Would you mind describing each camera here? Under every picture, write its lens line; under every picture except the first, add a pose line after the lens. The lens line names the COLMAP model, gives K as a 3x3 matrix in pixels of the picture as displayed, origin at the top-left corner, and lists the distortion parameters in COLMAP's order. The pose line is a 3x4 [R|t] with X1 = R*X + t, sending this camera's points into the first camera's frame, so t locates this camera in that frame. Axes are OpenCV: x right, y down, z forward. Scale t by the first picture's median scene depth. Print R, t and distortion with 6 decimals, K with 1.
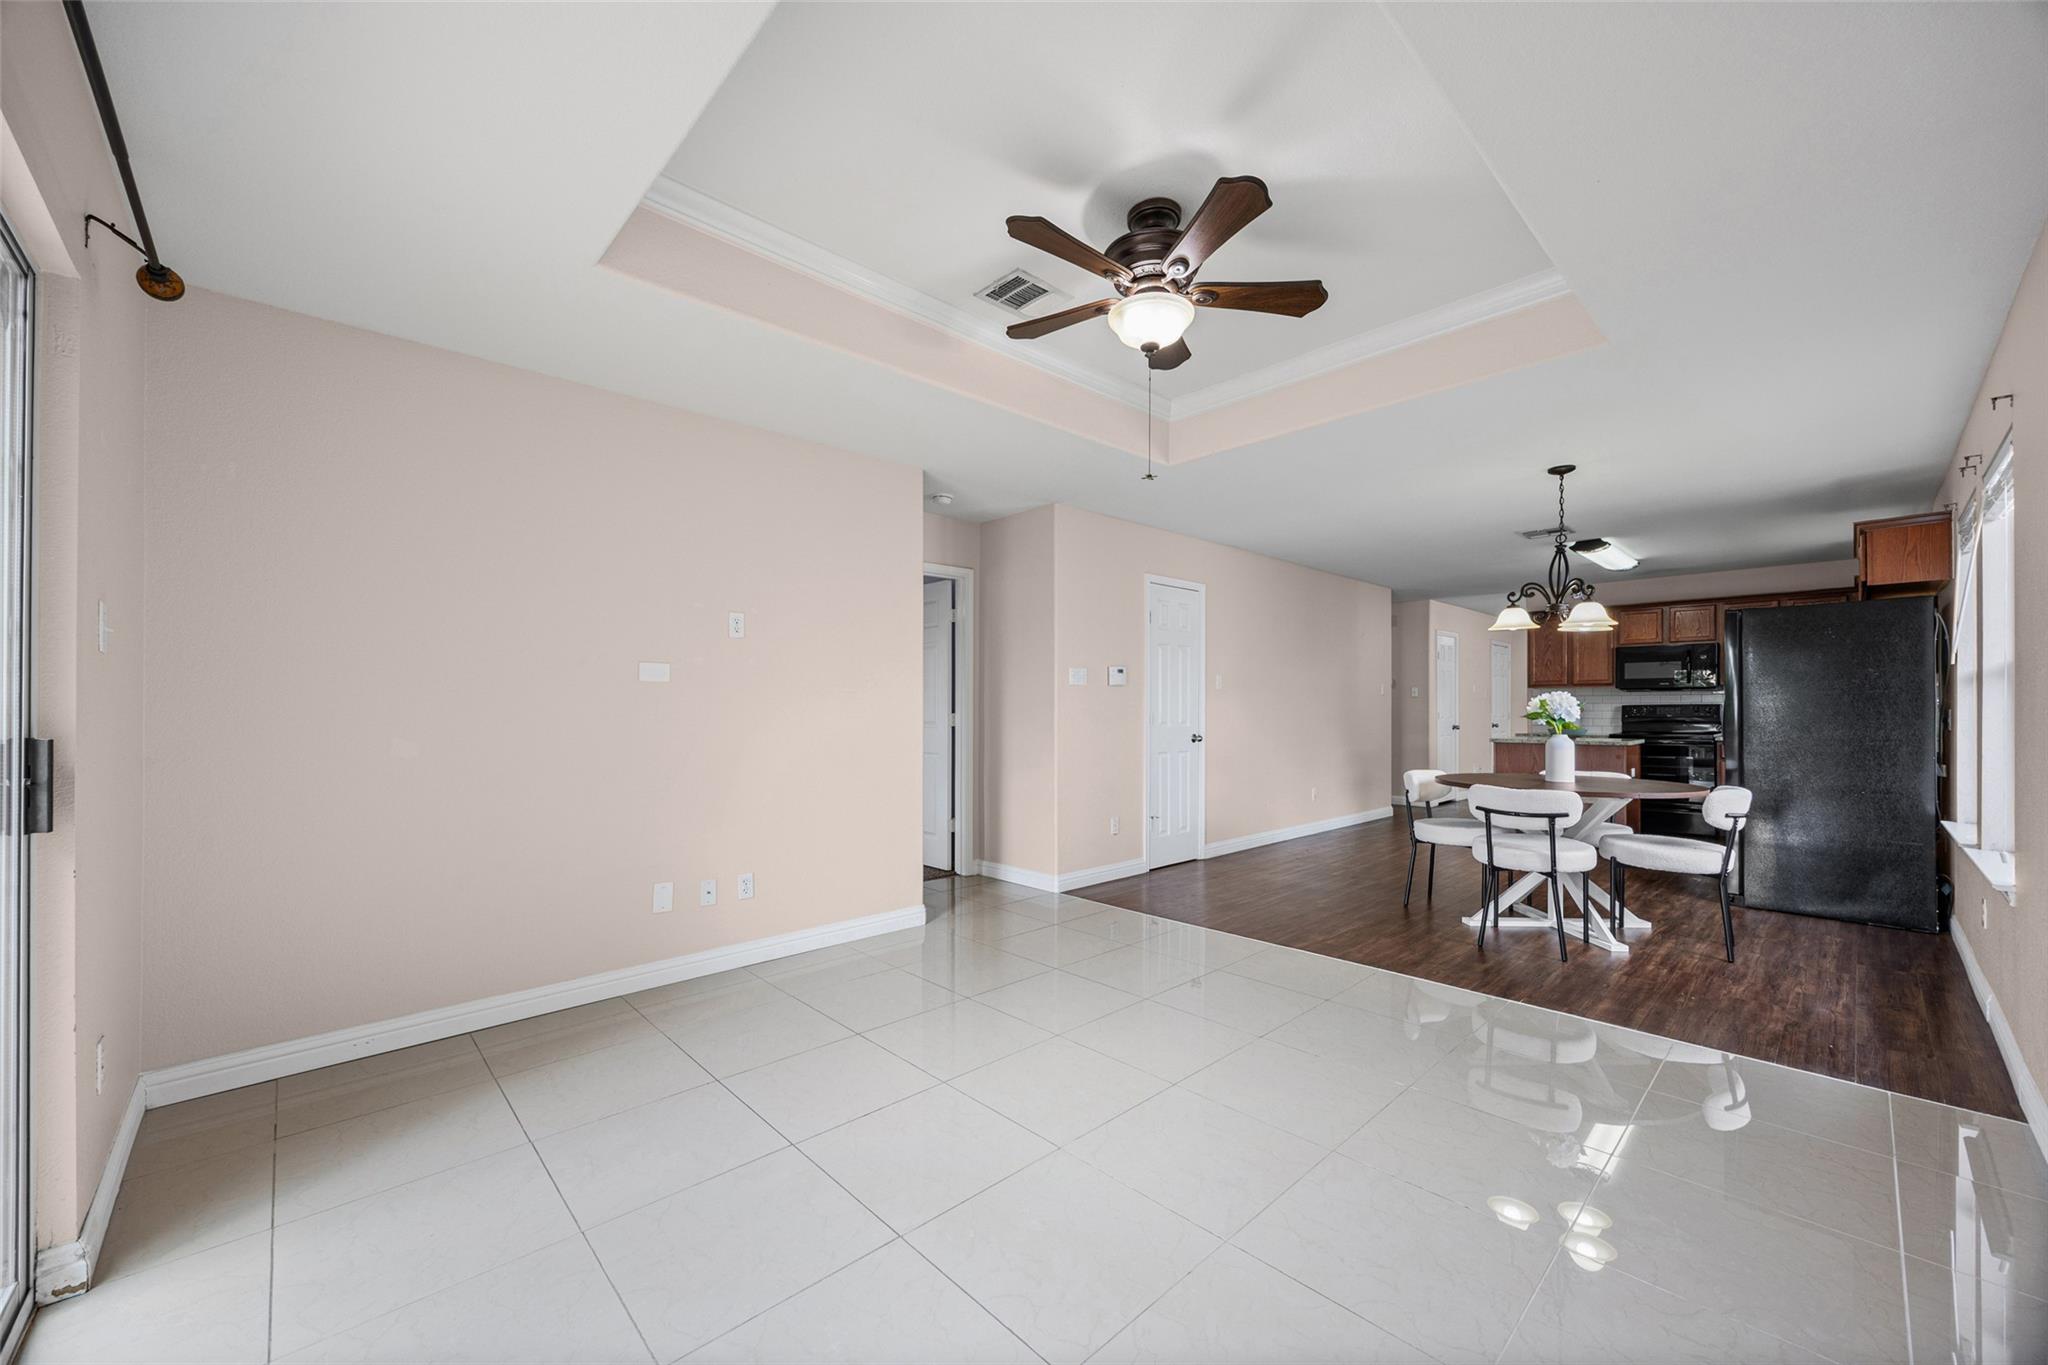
lens RADIAL K [[788.3, 0, 1023.3], [0, 788.3, 699.2], [0, 0, 1]] dist [0.012276, 0.000101]
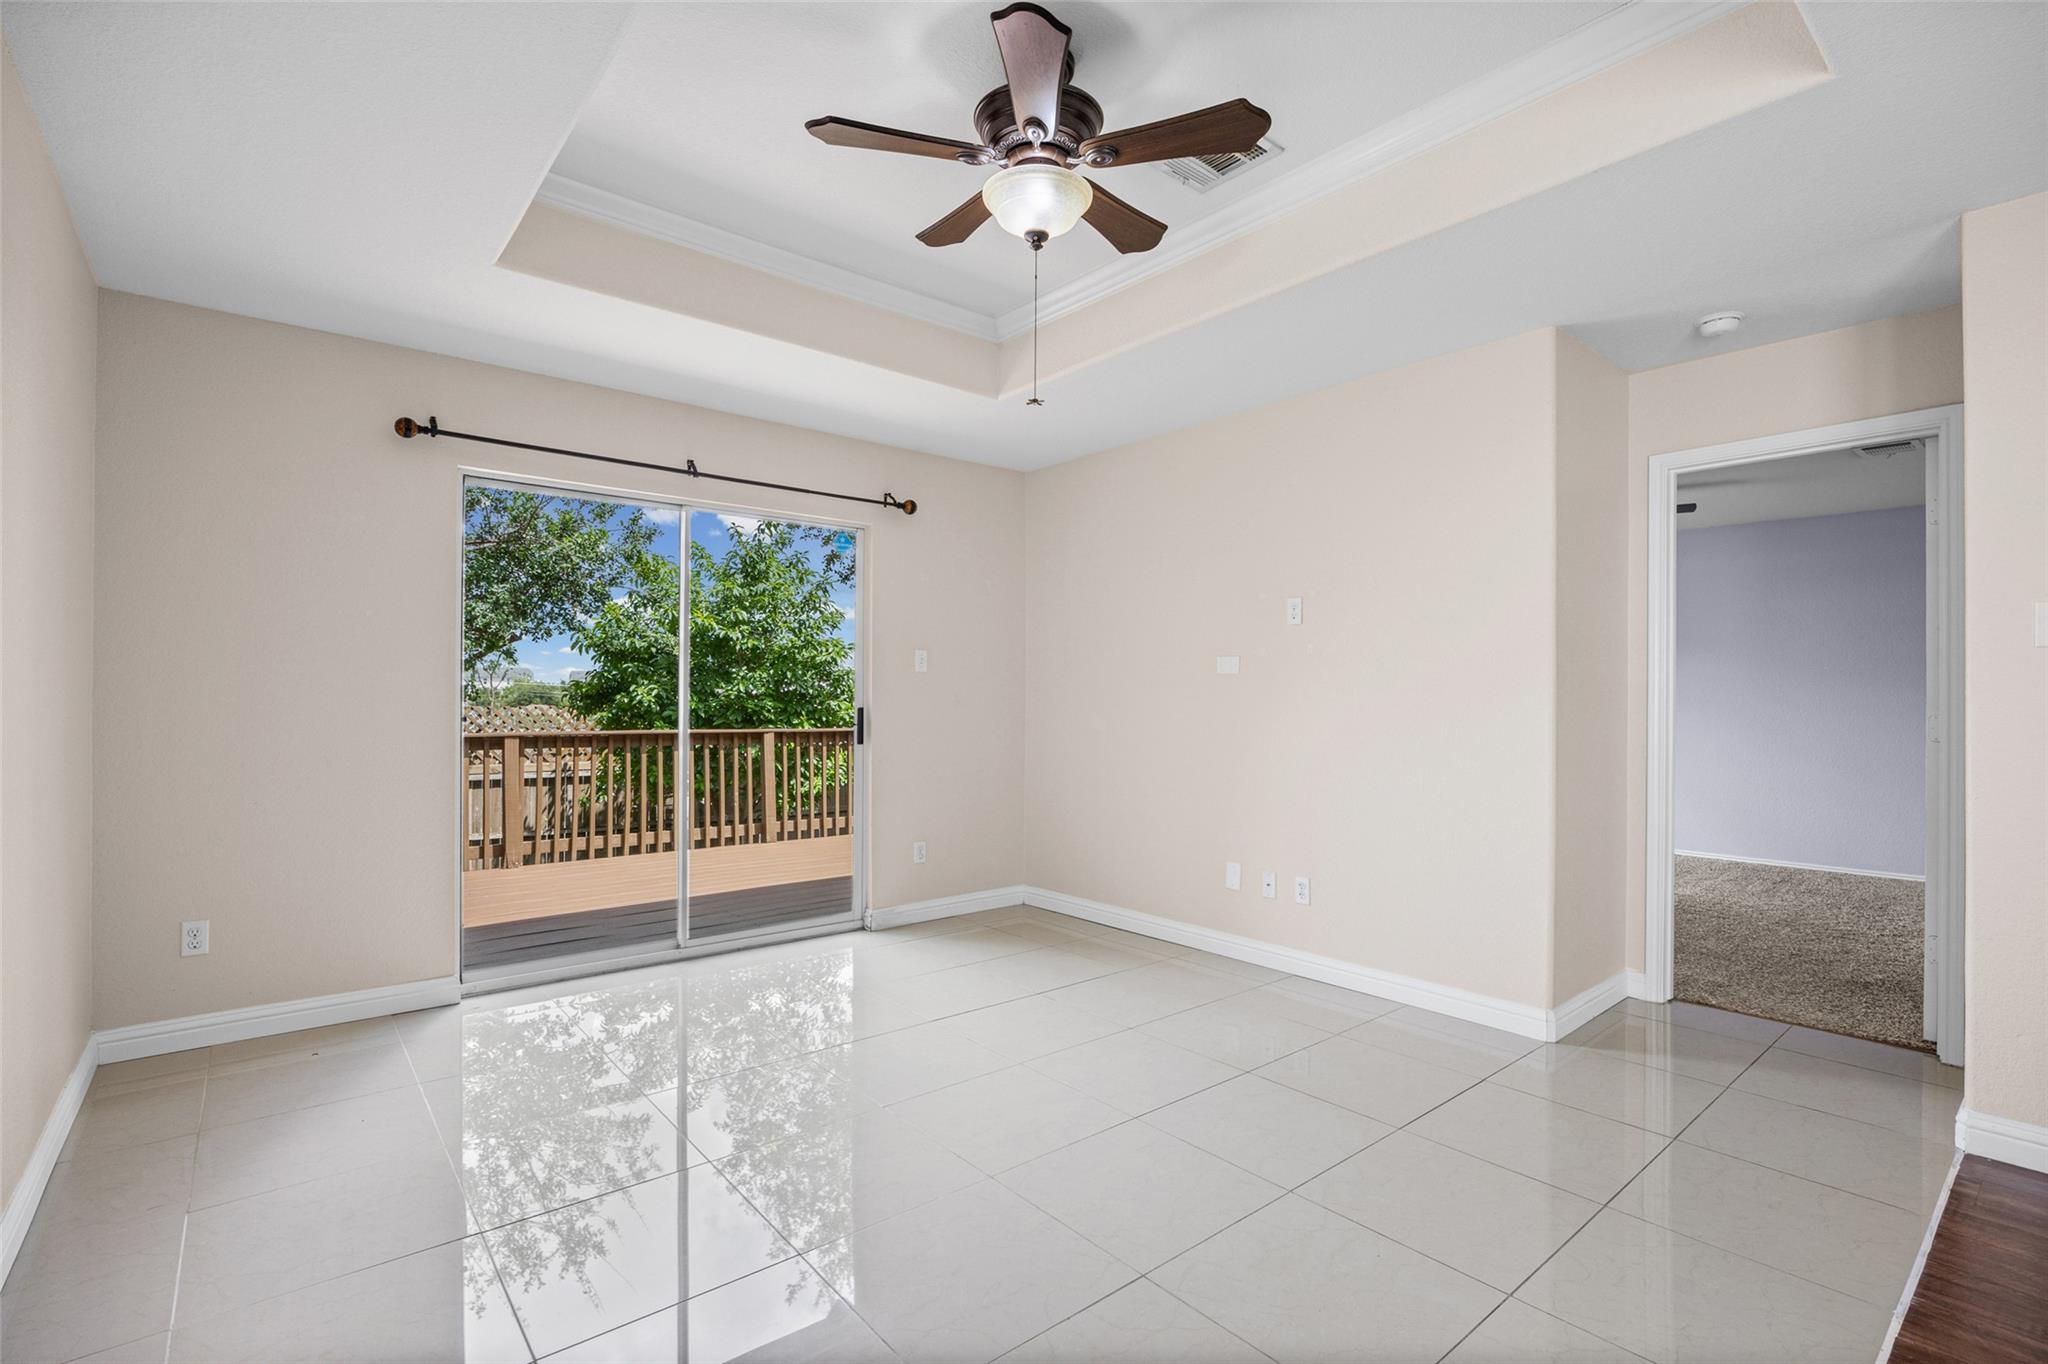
lens RADIAL K [[942.0, 0, 1020.0], [0, 942.0, 697.1], [0, 0, 1]] dist [0.003088, -0.000237]
pose [[-0.061221, -0.003140, -0.998119, 0.826971], [0.008221, 0.999960, -0.003651, 0.011524], [0.998090, -0.008429, -0.061193, 0.787665]]
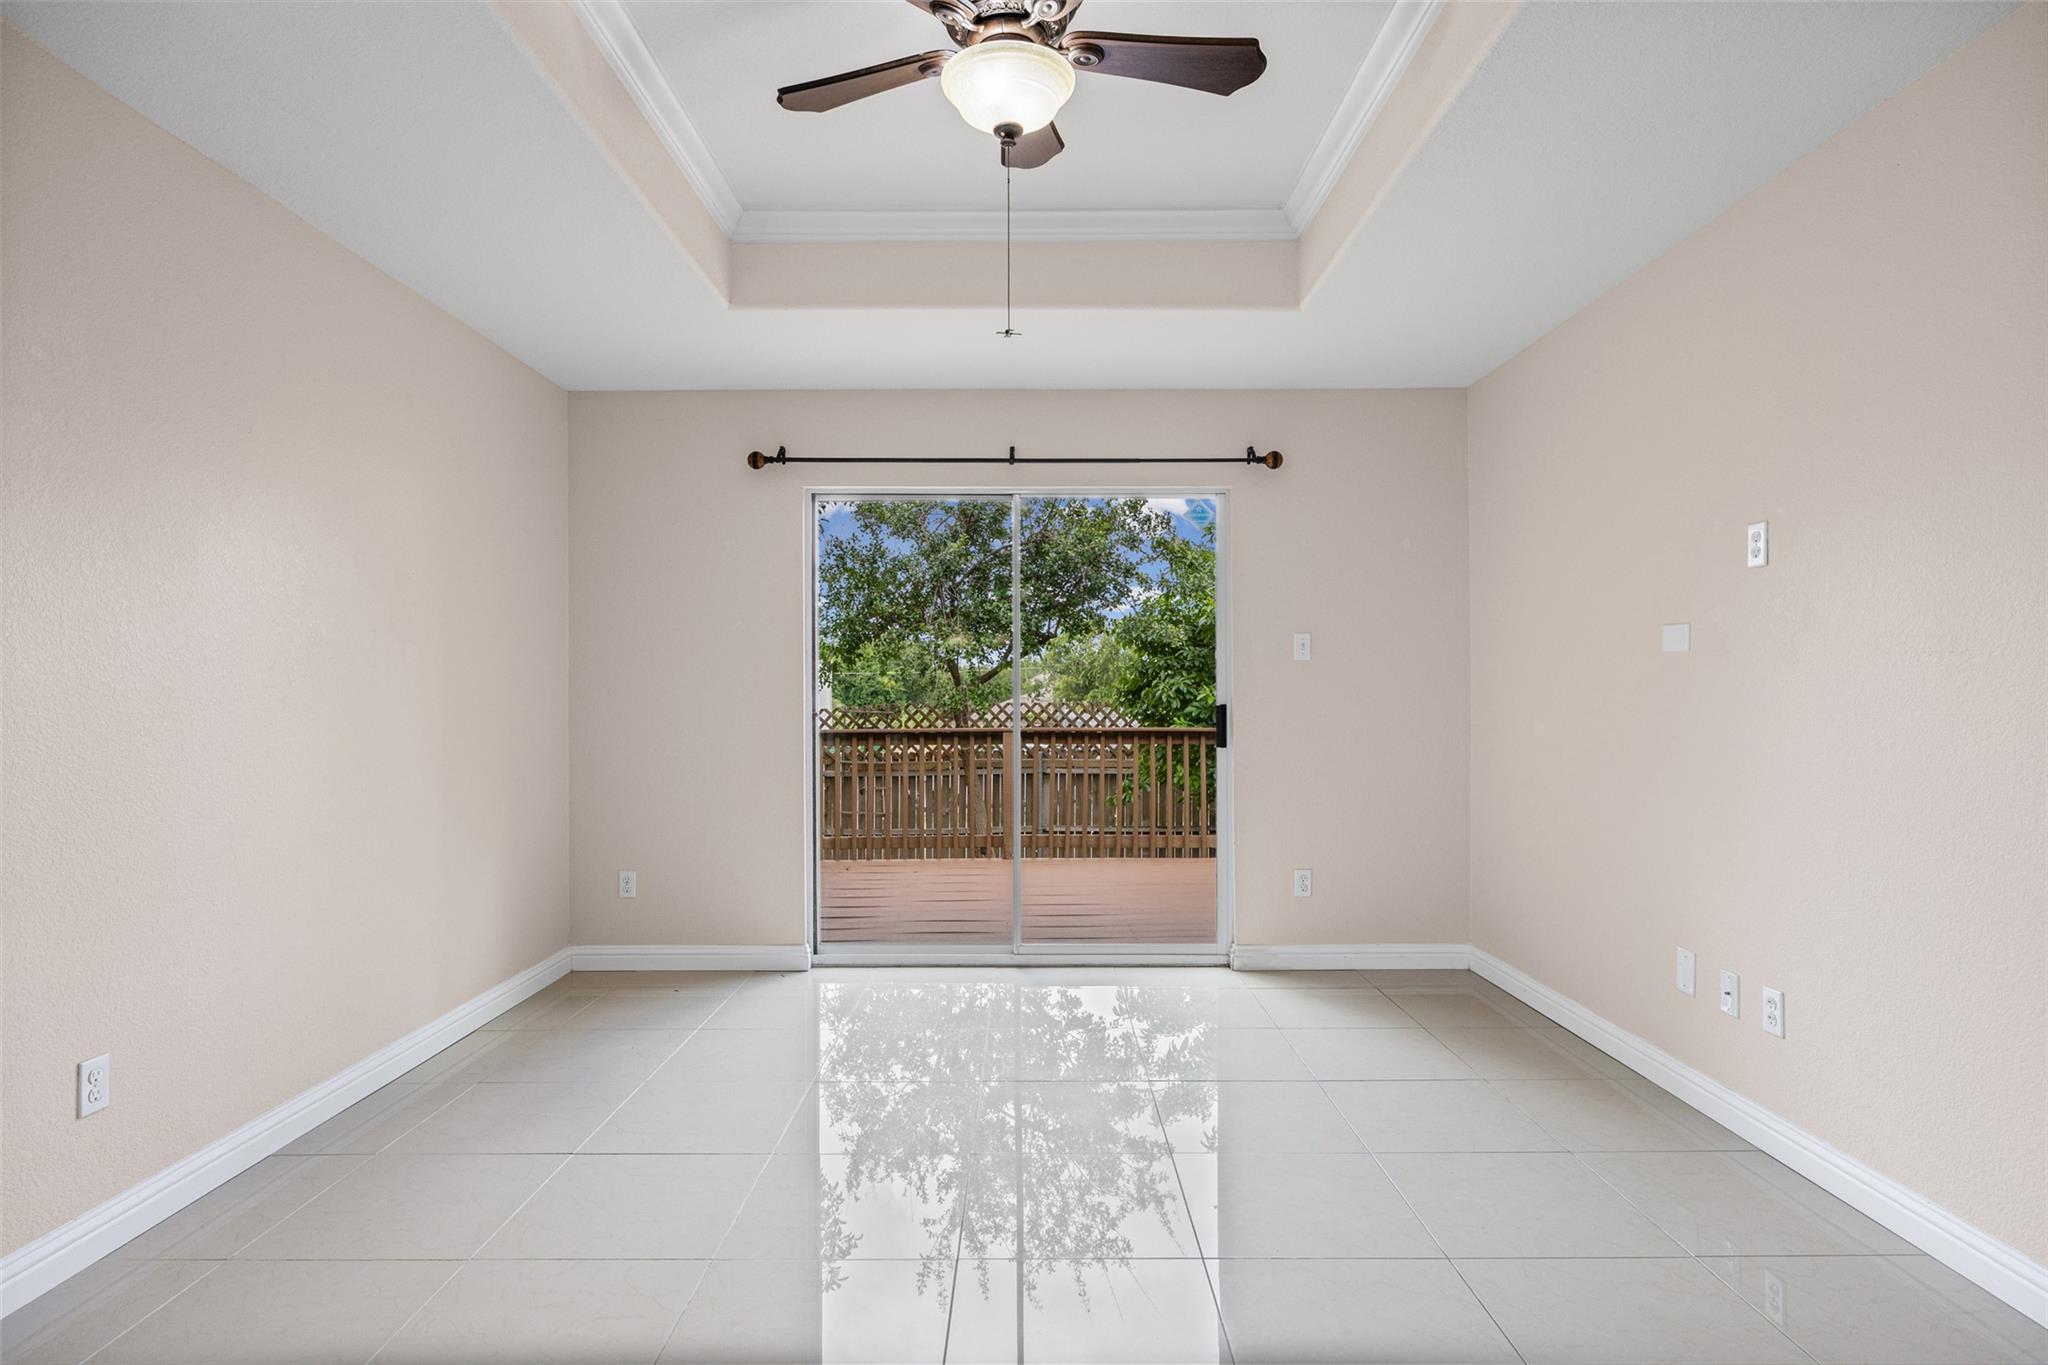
lens RADIAL K [[1067.3, 0, 1031.1], [0, 1067.3, 682.0], [0, 0, 1]] dist [0.005021, -0.000806]
pose [[-0.679578, -0.005713, -0.733581, 0.592047], [0.011444, 0.999765, -0.018388, 0.014340], [0.733514, -0.020892, -0.679353, 1.208586]]
